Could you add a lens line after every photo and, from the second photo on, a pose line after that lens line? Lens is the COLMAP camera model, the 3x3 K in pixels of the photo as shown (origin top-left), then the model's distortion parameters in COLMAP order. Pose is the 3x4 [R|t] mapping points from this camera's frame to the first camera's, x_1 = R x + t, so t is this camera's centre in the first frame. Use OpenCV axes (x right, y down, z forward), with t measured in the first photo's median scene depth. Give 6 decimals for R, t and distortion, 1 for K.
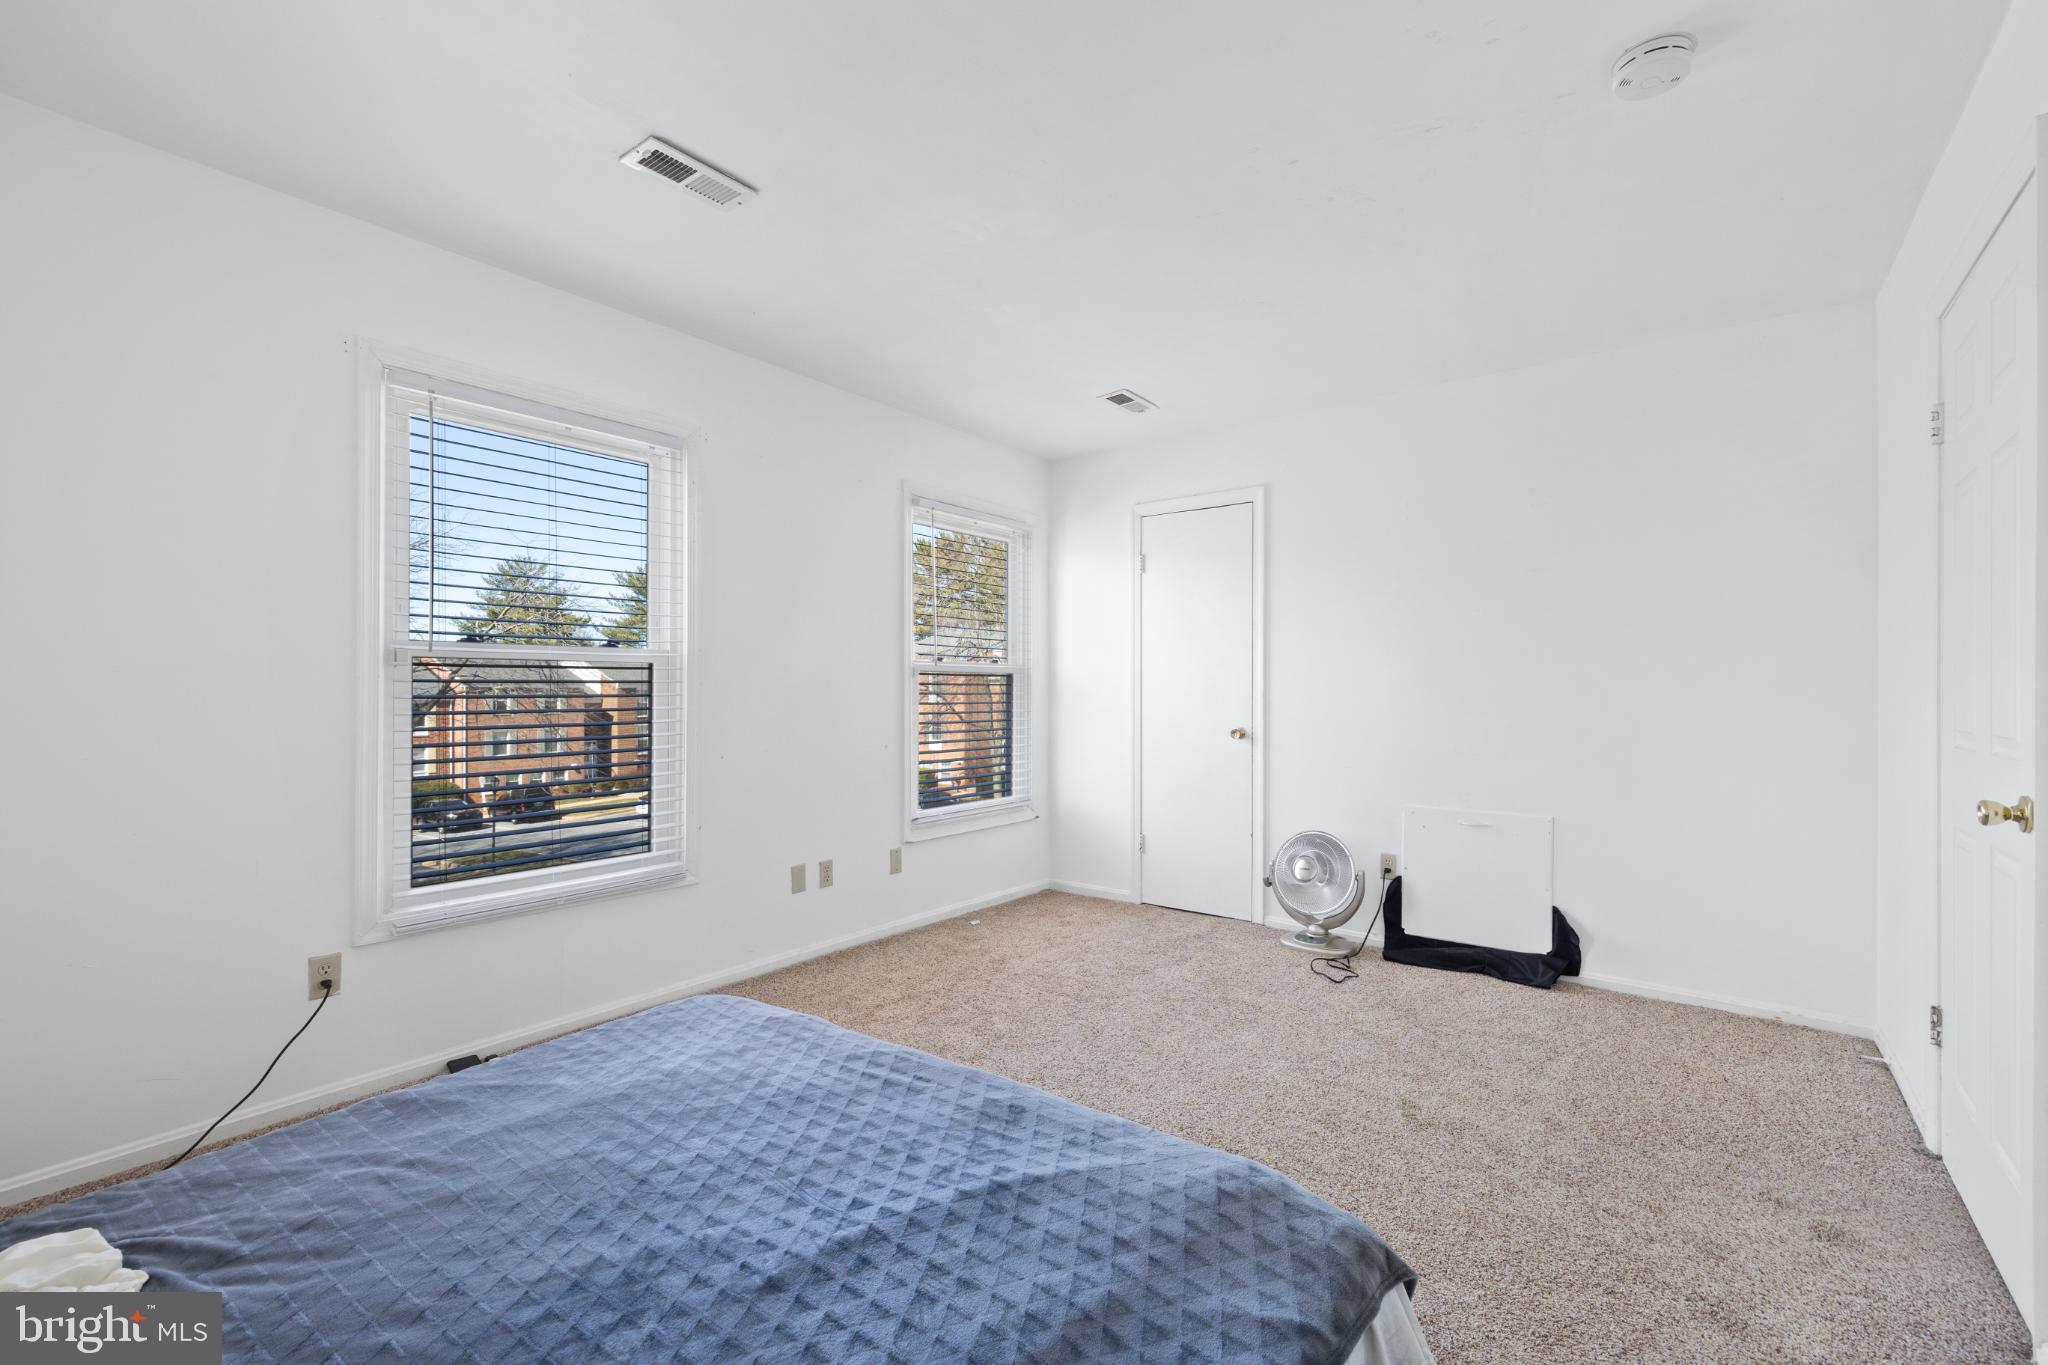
lens RADIAL K [[866.7, 0, 1032.3], [0, 866.7, 683.9], [0, 0, 1]] dist [0.000675, 0.000497]
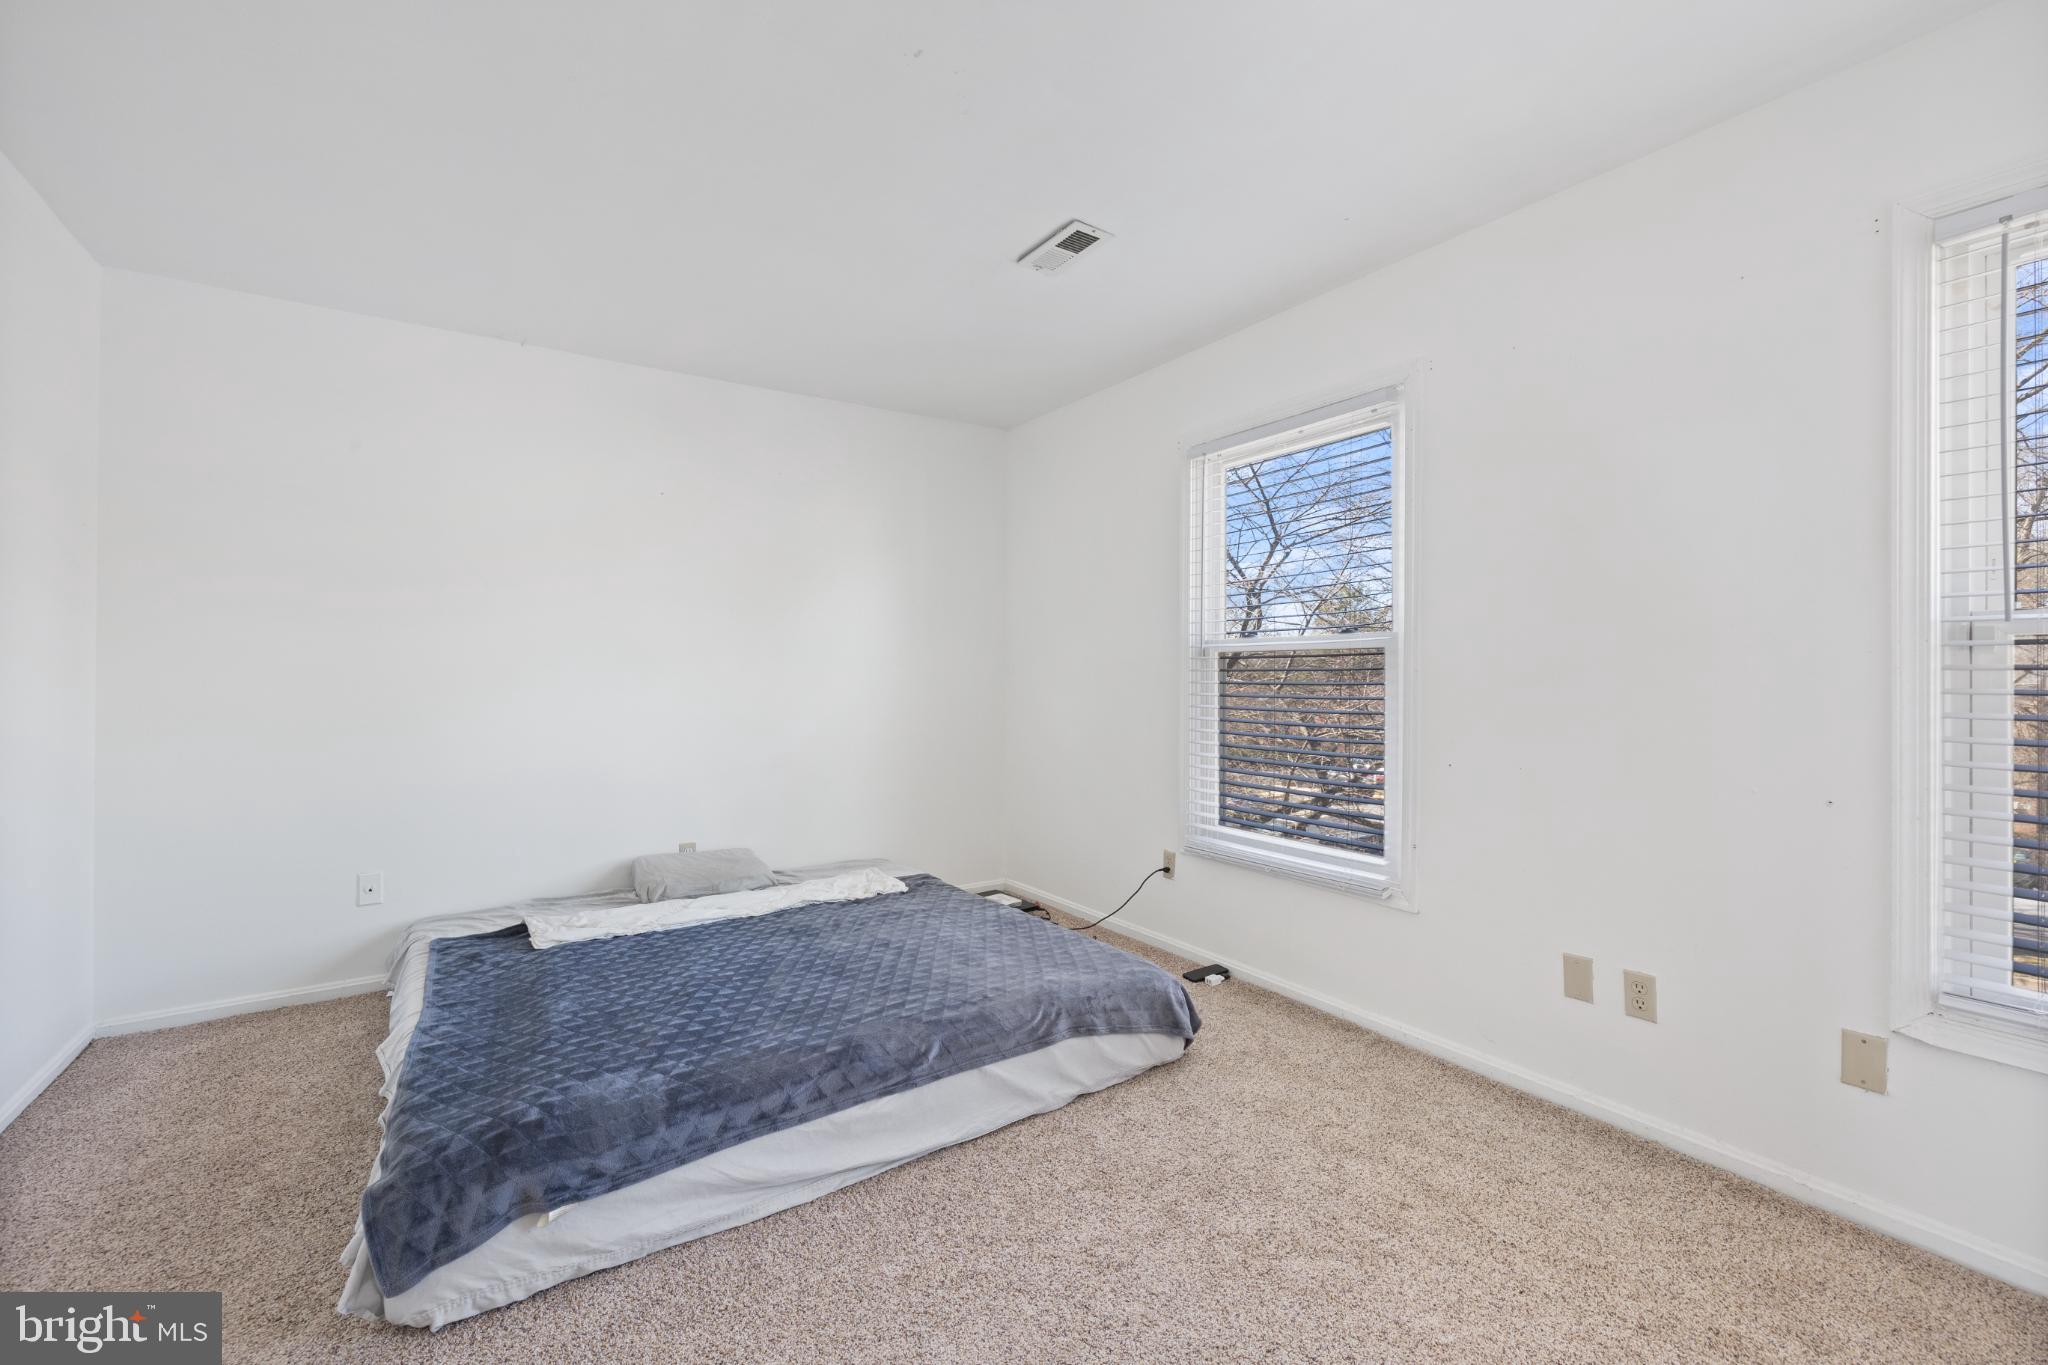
lens RADIAL K [[866.7, 0, 1032.3], [0, 866.7, 683.9], [0, 0, 1]] dist [0.000675, 0.000497]
pose [[-0.351137, 0.003067, -0.936319, 0.463239], [0.004473, 0.999989, 0.001598, 0.008754], [0.936313, -0.003627, -0.351147, 0.858843]]
